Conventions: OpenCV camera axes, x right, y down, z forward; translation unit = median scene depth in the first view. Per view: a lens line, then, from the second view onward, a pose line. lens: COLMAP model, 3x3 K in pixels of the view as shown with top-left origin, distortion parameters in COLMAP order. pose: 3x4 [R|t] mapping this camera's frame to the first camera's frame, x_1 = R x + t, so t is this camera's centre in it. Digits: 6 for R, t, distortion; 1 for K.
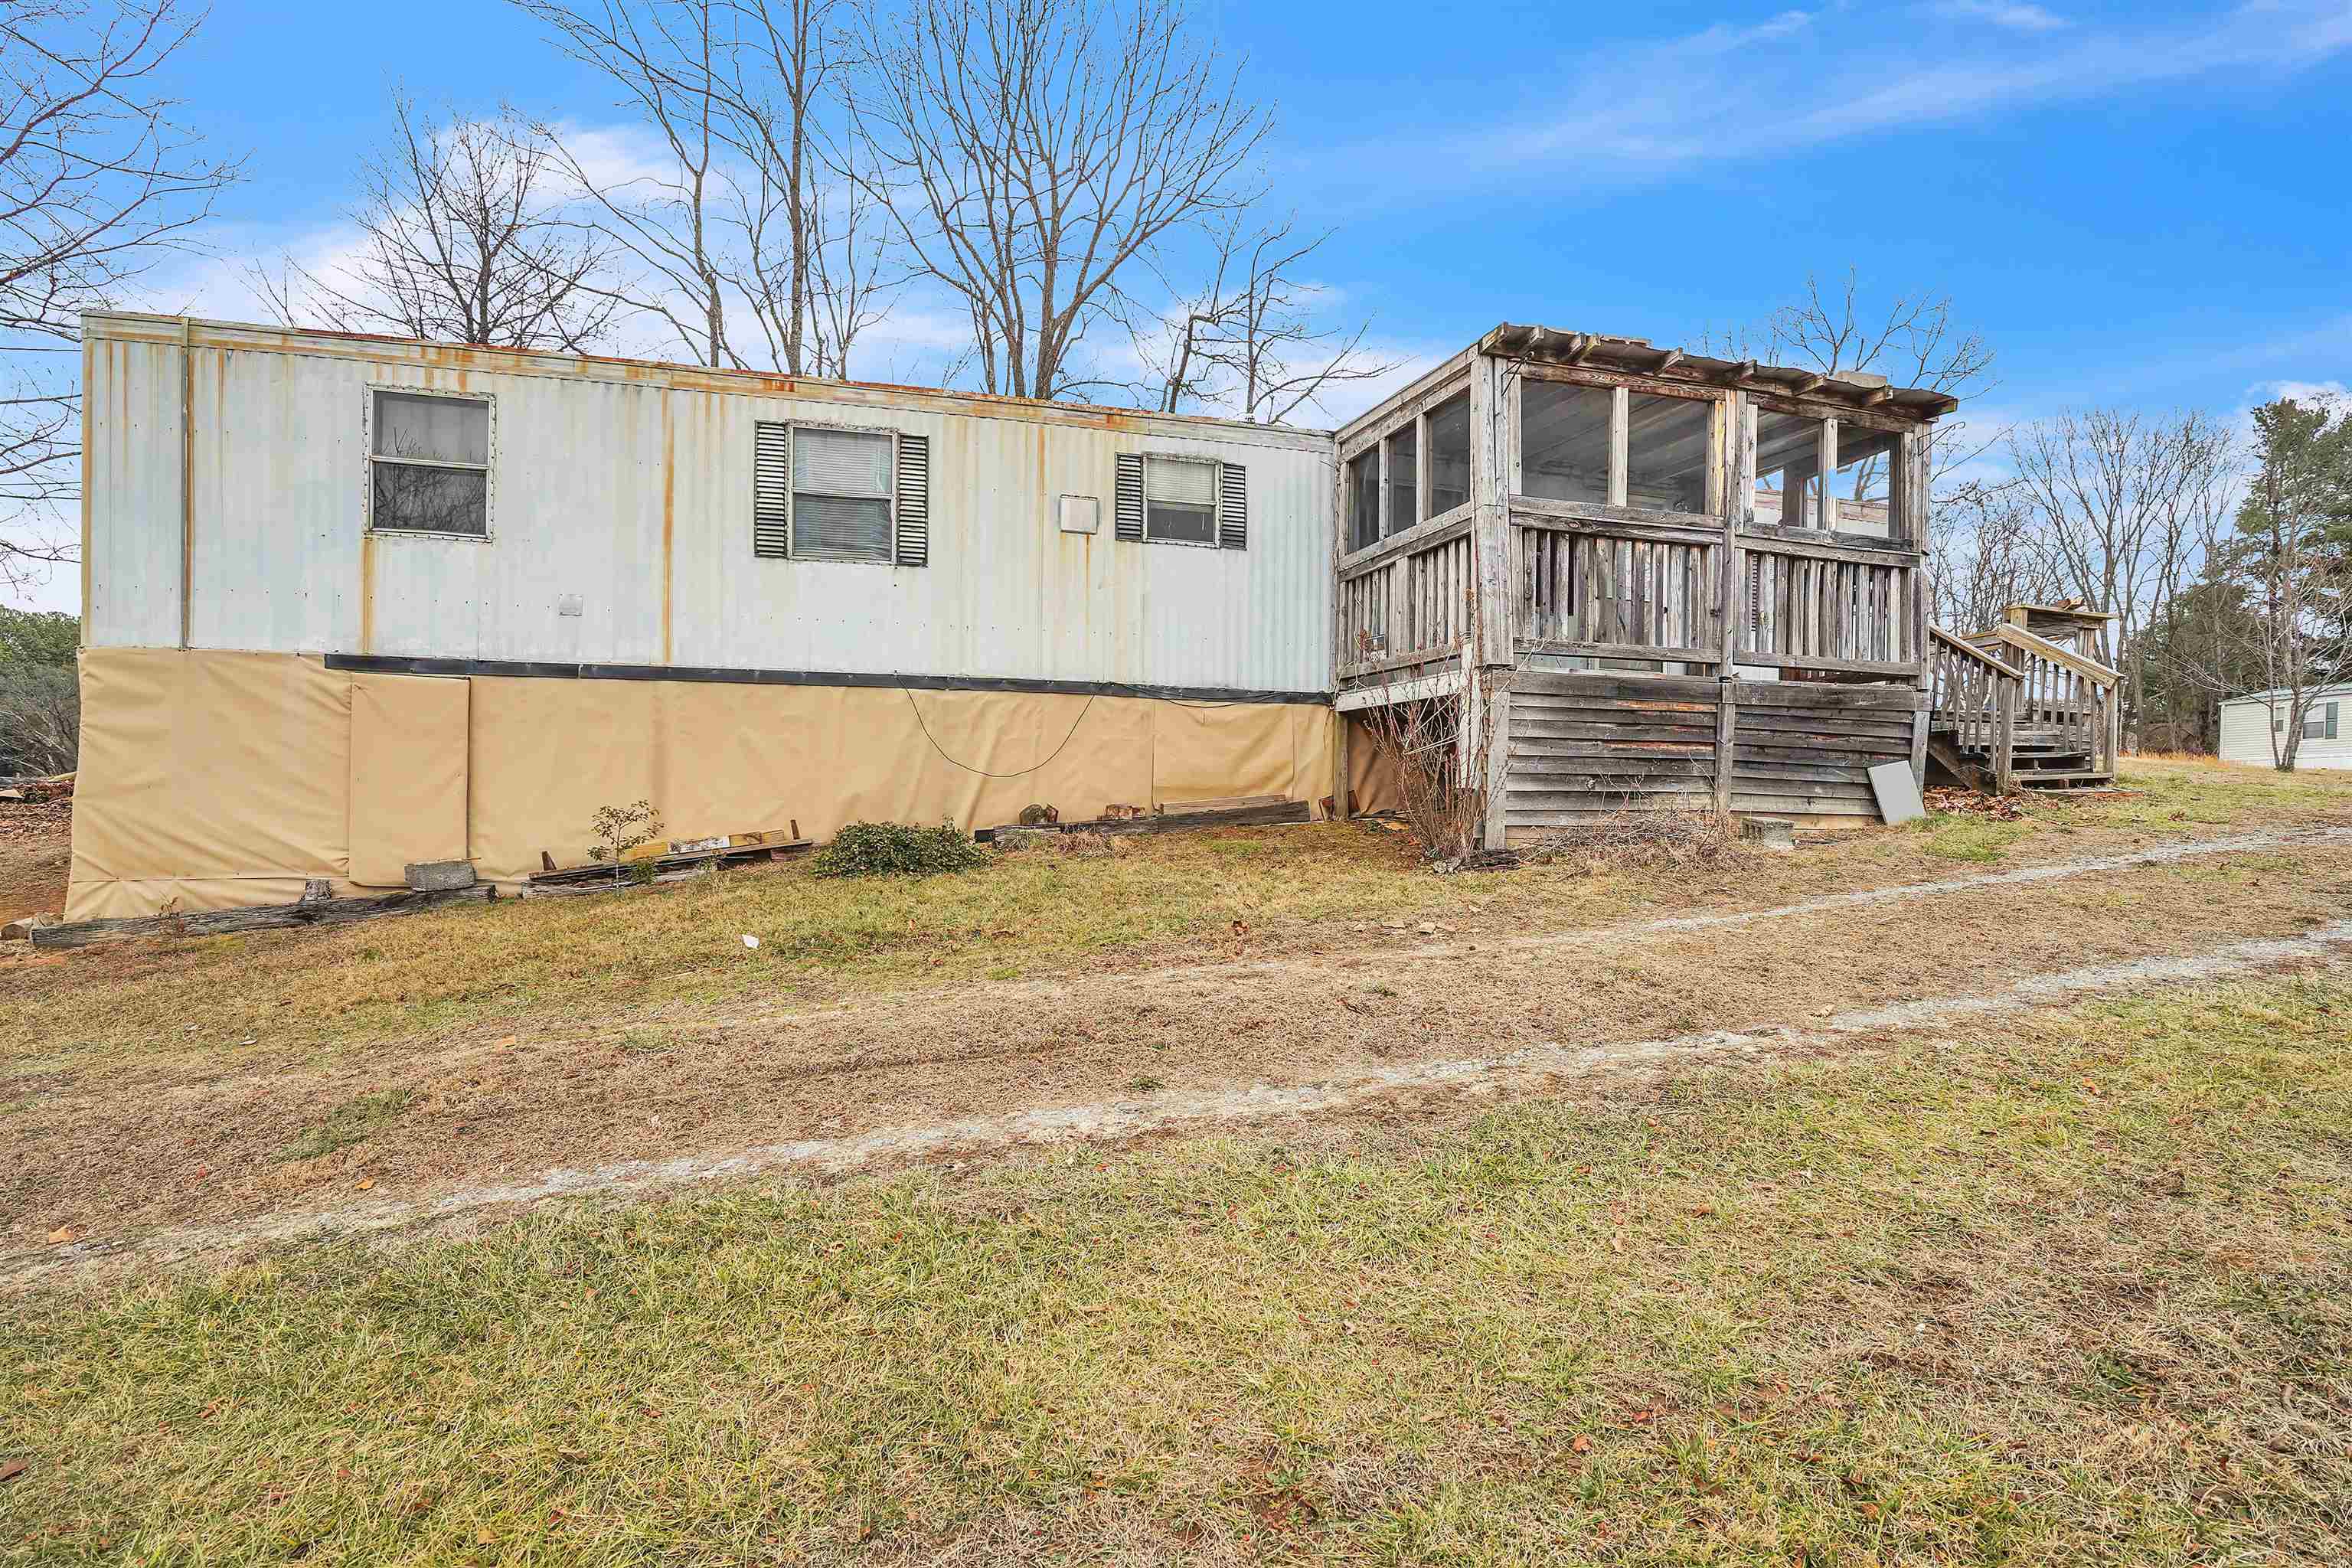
lens RADIAL K [[1091.8, 0, 1196.3], [0, 1091.8, 830.9], [0, 0, 1]] dist [-0.019232, -0.000121]
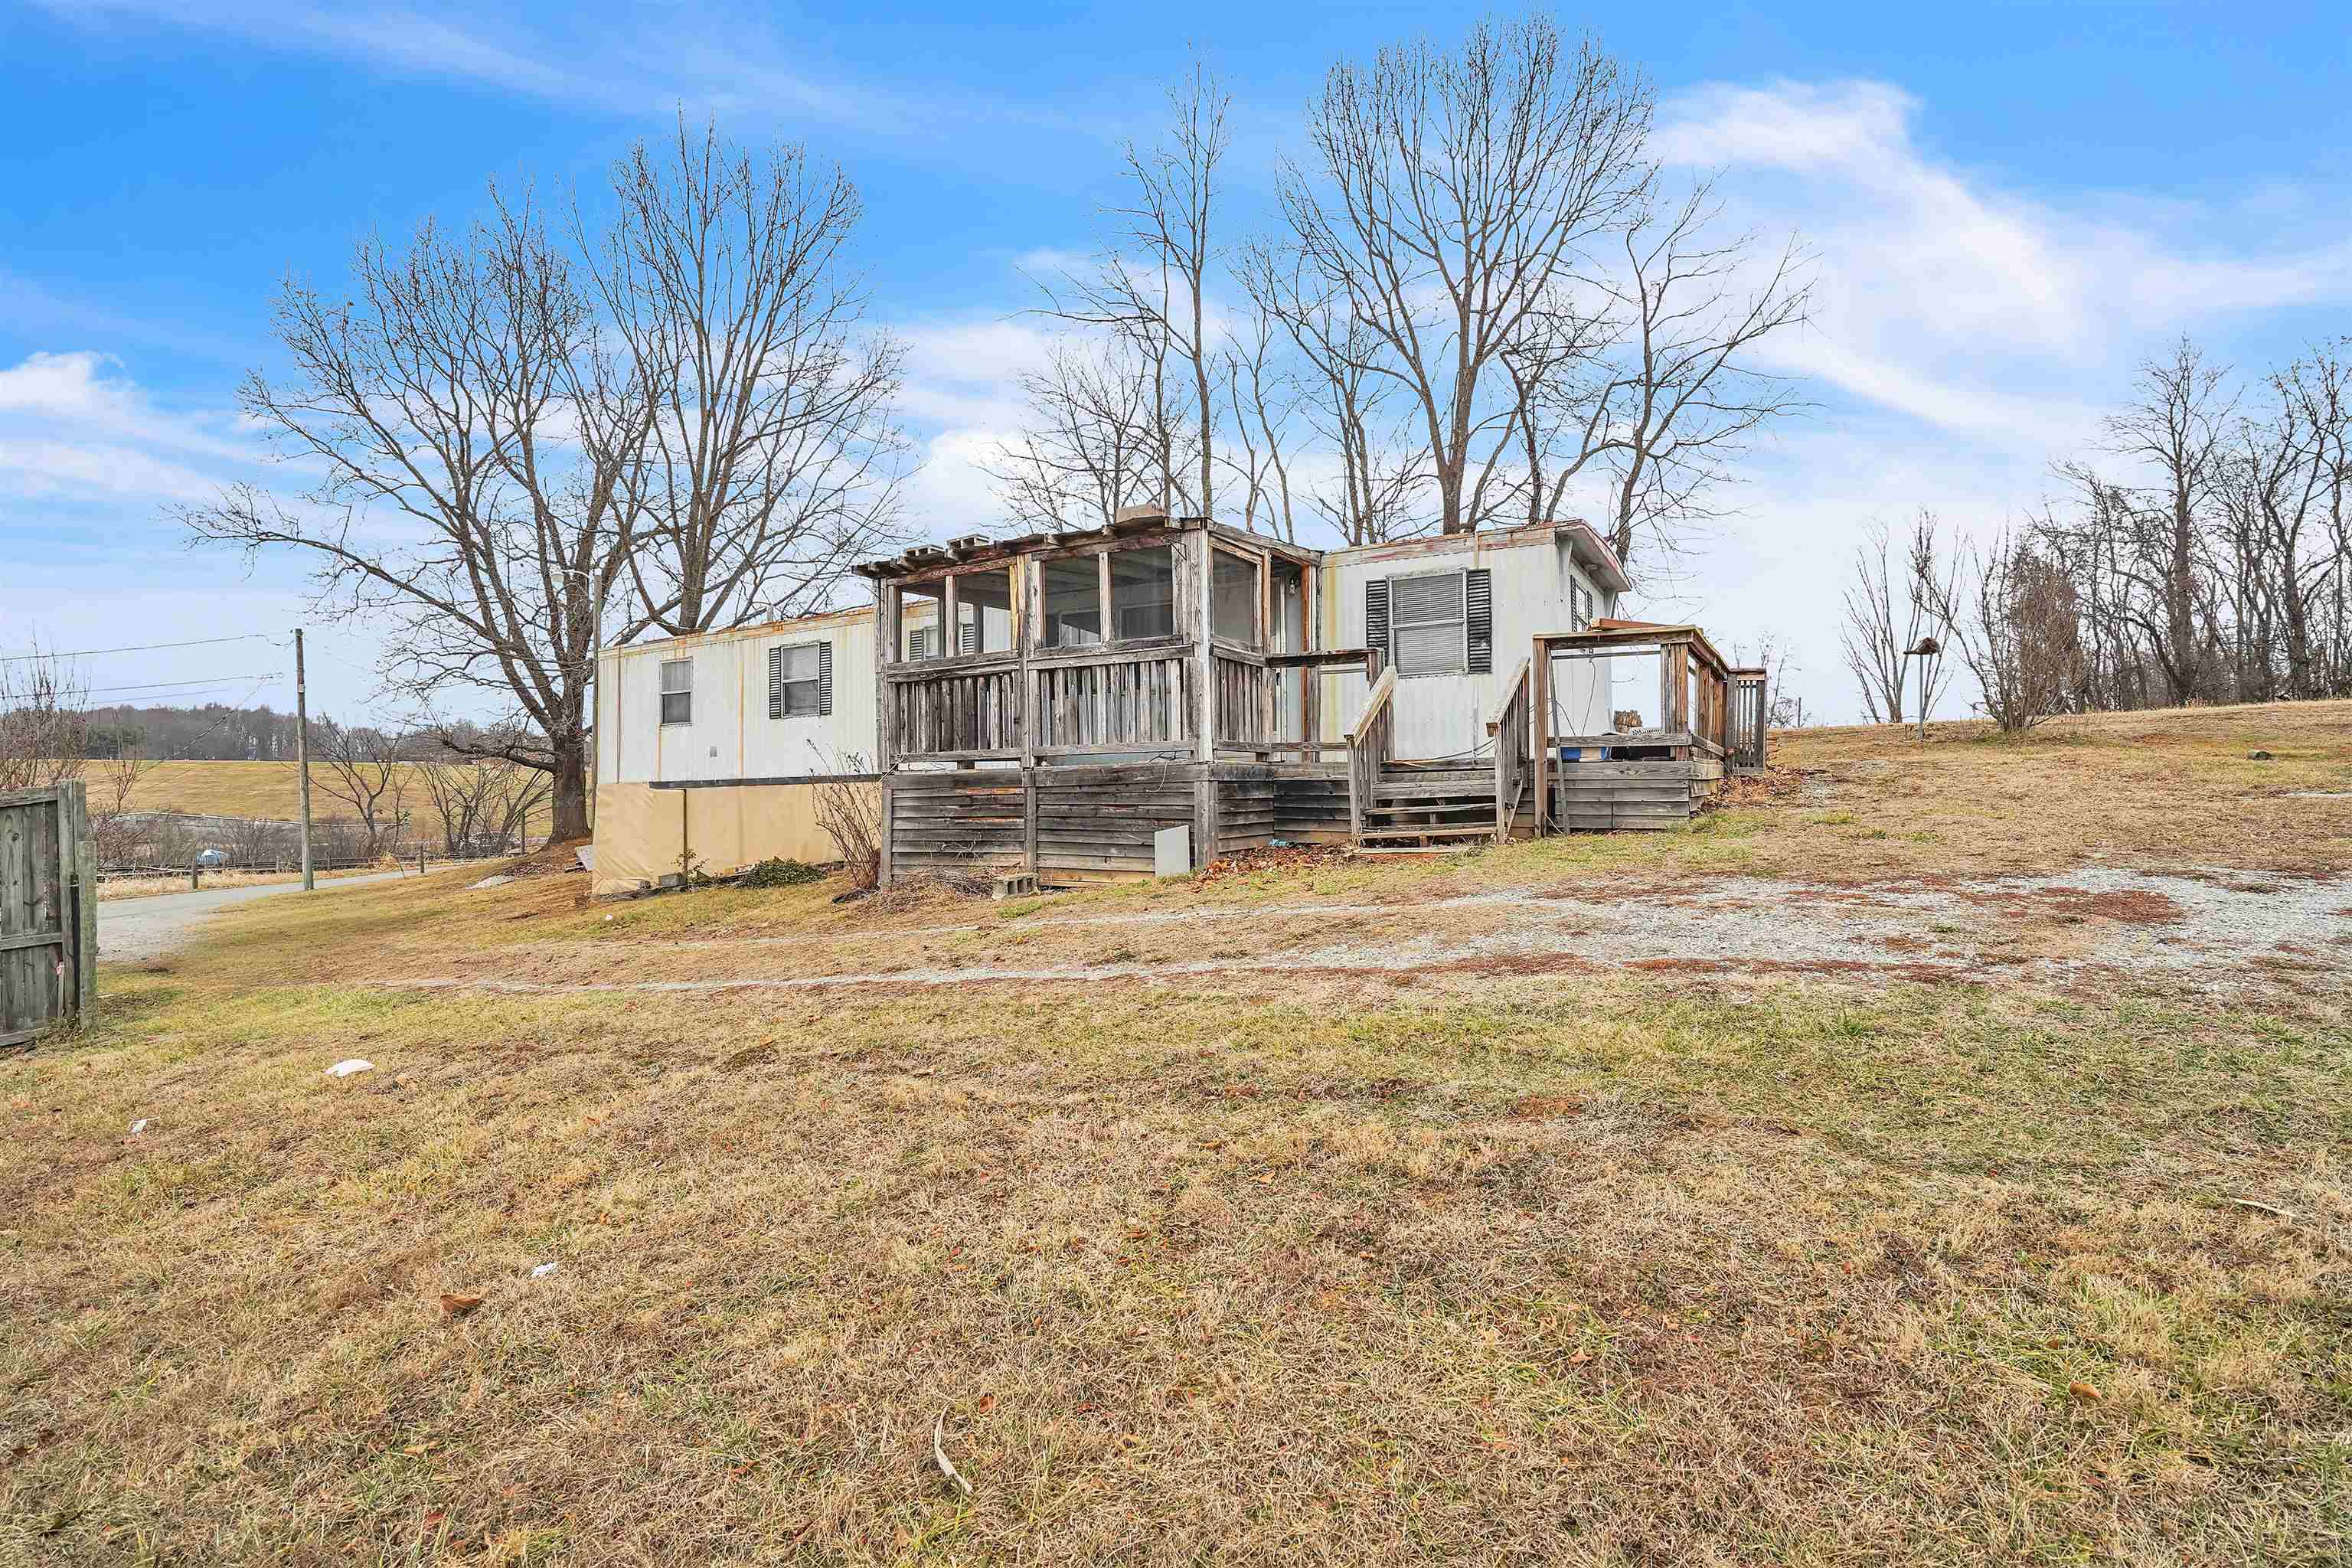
lens RADIAL K [[1091.8, 0, 1179.2], [0, 1091.8, 790.8], [0, 0, 1]] dist [-0.019232, -0.000121]
pose [[0.696125, -0.023353, -0.717541, 1.583387], [0.006764, 0.999640, -0.025972, -0.076081], [0.717889, 0.013227, 0.696032, 0.197754]]
